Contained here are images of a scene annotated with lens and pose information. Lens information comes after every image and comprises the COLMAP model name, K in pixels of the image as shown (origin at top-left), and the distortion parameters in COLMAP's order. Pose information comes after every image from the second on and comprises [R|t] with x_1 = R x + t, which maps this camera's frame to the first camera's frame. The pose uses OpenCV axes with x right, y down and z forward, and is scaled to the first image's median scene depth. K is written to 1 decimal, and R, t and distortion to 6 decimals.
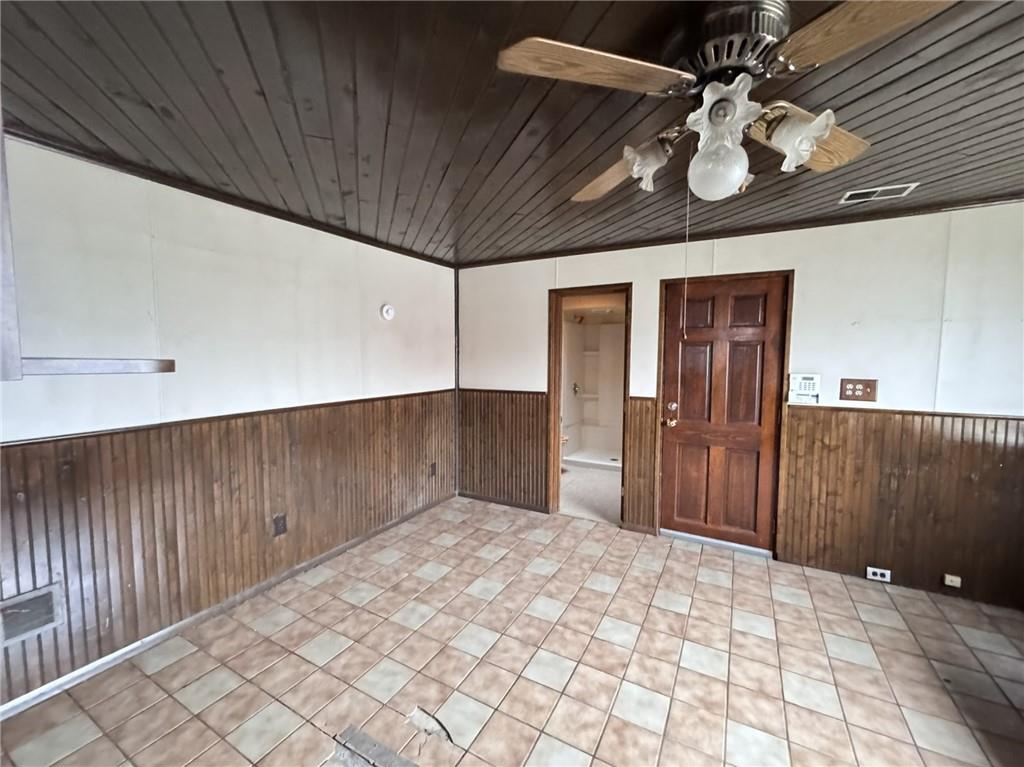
lens RADIAL K [[421.6, 0, 509.1], [0, 421.6, 380.7], [0, 0, 1]] dist [-0.003481, -0.000220]
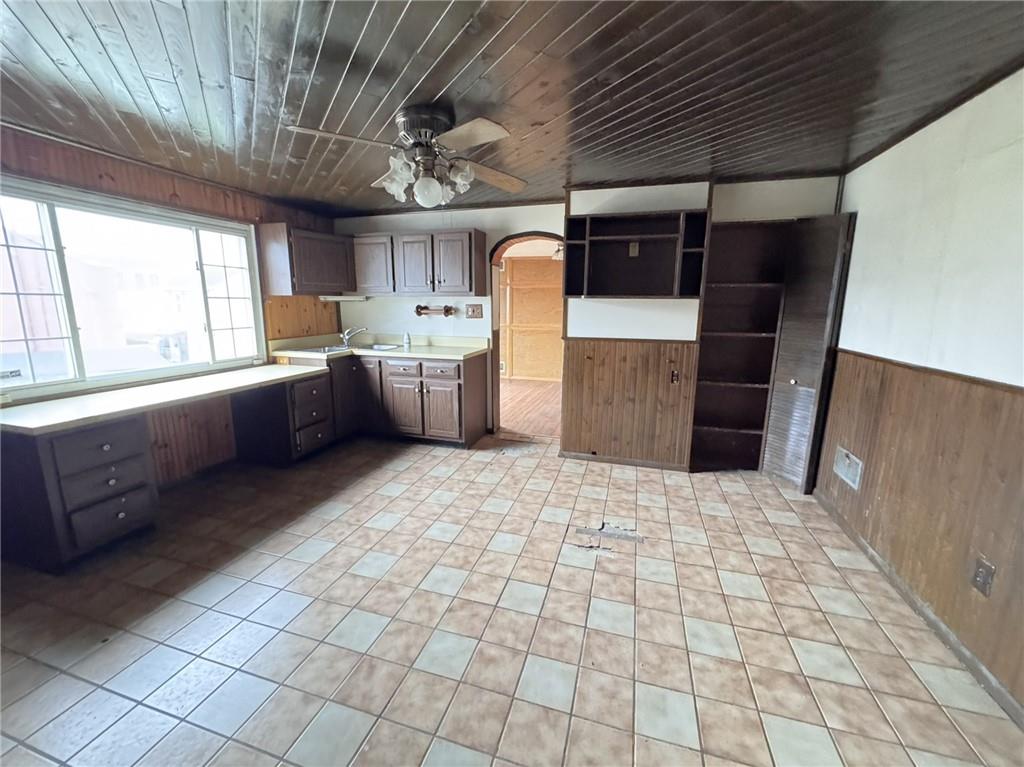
lens RADIAL K [[421.6, 0, 510.1], [0, 421.6, 382.6], [0, 0, 1]] dist [-0.003481, -0.000220]
pose [[-0.976999, 0.030653, -0.211031, 0.239754], [-0.024620, 0.966783, 0.254411, -0.065672], [0.211820, 0.253754, -0.943791, 1.329763]]
